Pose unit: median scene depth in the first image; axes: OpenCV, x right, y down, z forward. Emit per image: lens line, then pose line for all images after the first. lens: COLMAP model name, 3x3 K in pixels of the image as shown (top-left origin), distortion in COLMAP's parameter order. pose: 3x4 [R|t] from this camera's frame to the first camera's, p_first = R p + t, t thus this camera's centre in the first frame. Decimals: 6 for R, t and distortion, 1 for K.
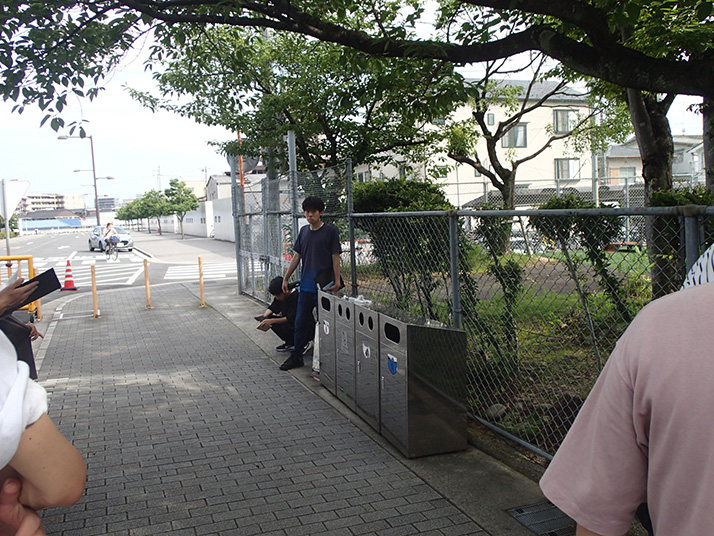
lens RADIAL K [[646.0, 0, 358.0], [0, 646.0, 266.1], [0, 0, 1]] dist [0.010635, 0.006858]
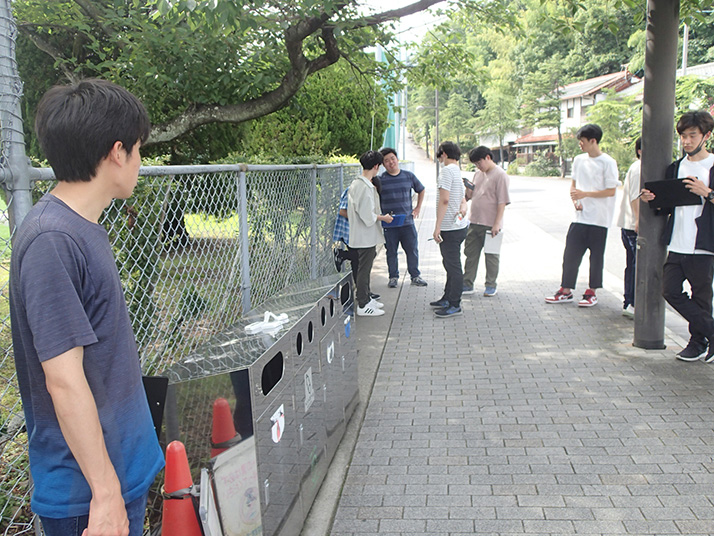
lens RADIAL K [[646.0, 0, 361.2], [0, 646.0, 257.0], [0, 0, 1]] dist [0.010635, 0.006858]
pose [[-0.875296, 0.006643, 0.483542, -0.453895], [0.115224, 0.973973, 0.195195, -0.137416], [-0.469660, 0.226569, -0.853279, 1.934569]]
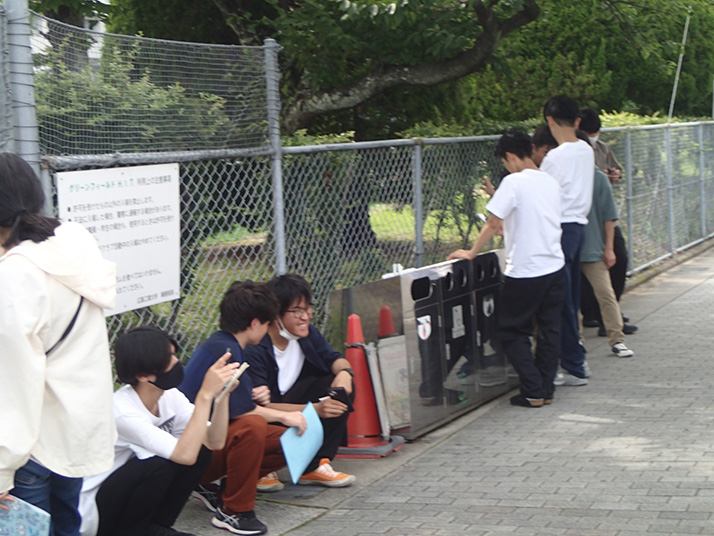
lens RADIAL K [[1493.7, 0, 356.7], [0, 1493.7, 268.1], [0, 0, 1]] dist [0.028341, 0.000000]
pose [[-0.709103, 0.016866, 0.704903, -1.456341], [0.141297, 0.982835, 0.118623, -0.198662], [-0.690802, 0.183716, -0.699314, 2.952252]]
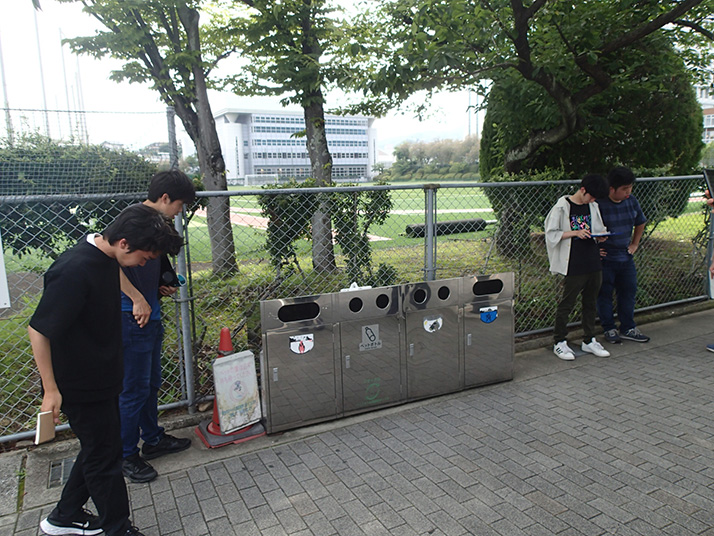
lens RADIAL K [[534.0, 0, 361.0], [0, 534.0, 263.4], [0, 0, 1]] dist [0.017506, 0.002194]
pose [[-0.098950, -0.098002, 0.990255, -0.955425], [0.121276, 0.986533, 0.109752, -0.080573], [-0.987675, 0.130954, -0.085732, 1.427581]]
